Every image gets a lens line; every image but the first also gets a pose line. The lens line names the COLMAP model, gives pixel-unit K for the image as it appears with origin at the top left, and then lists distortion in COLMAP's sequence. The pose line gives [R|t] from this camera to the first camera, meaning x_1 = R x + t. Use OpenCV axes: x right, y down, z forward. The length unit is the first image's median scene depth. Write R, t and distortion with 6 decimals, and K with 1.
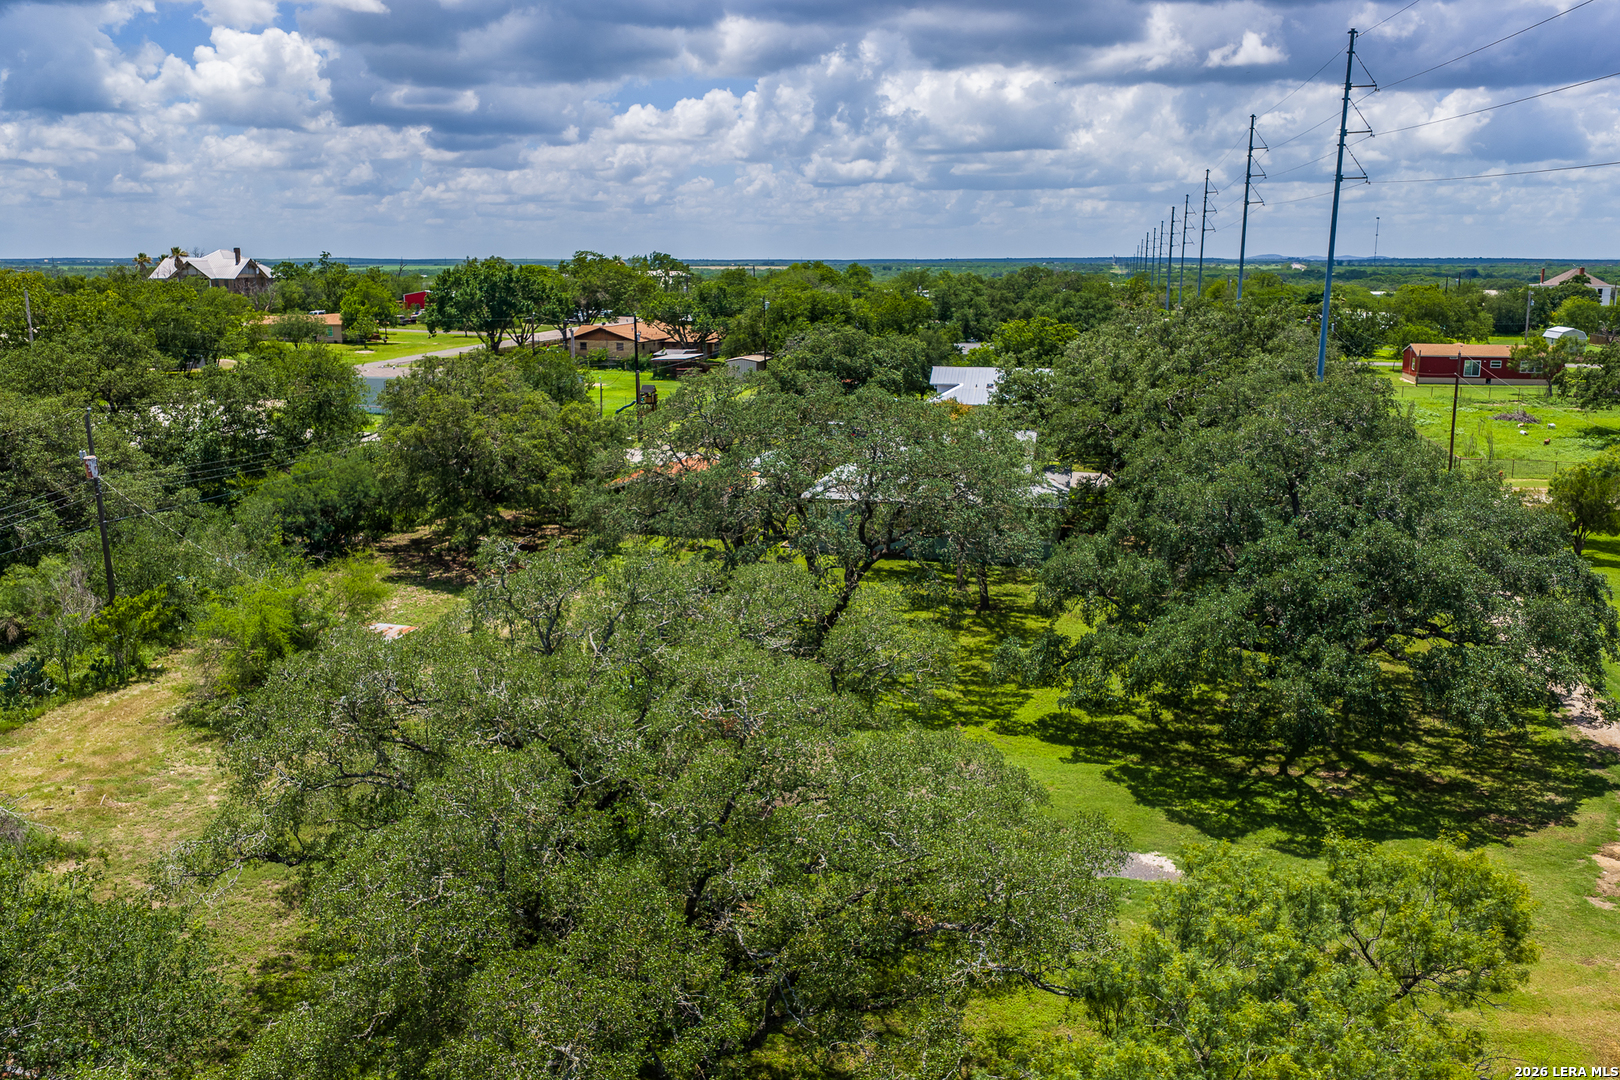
lens RADIAL K [[1317.9, 0, 810.0], [0, 1317.9, 540.0], [0, 0, 1]] dist [0.004167, -0.005737]
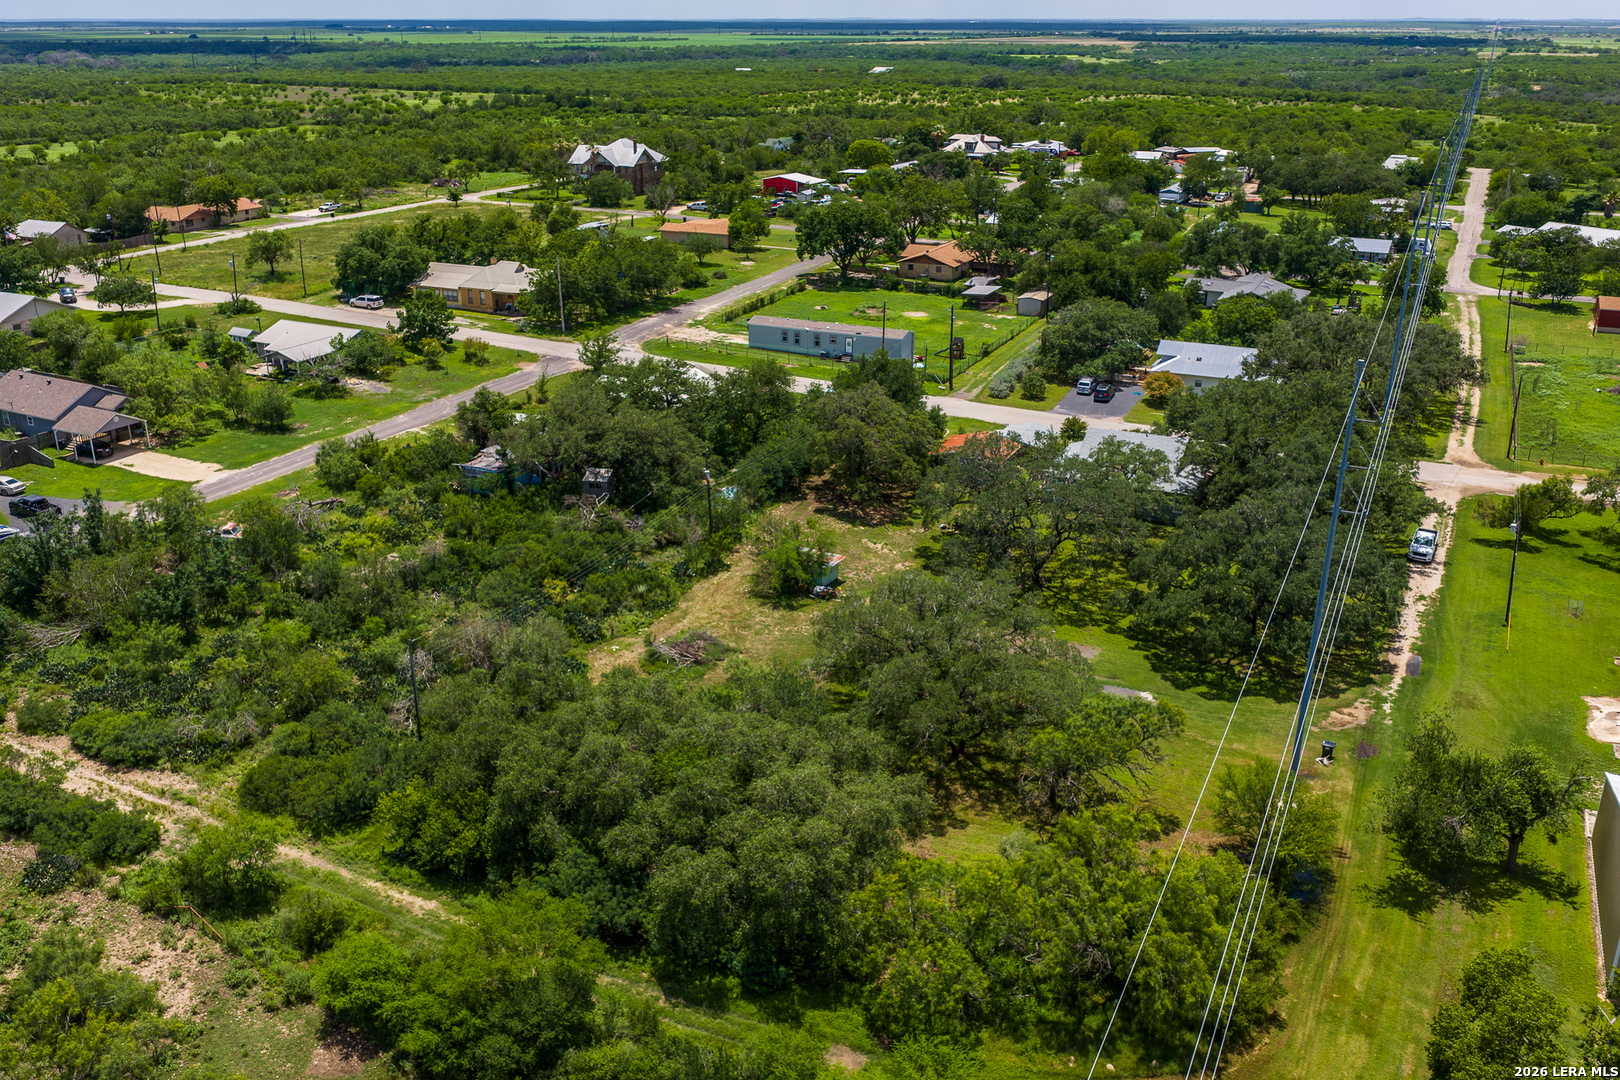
lens RADIAL K [[1317.9, 0, 810.0], [0, 1317.9, 540.0], [0, 0, 1]] dist [0.004167, -0.005737]
pose [[0.973568, 0.076887, -0.215068, 0.111229], [-0.041537, 0.985535, 0.164302, -0.316246], [0.224589, -0.151026, 0.962679, -1.108036]]
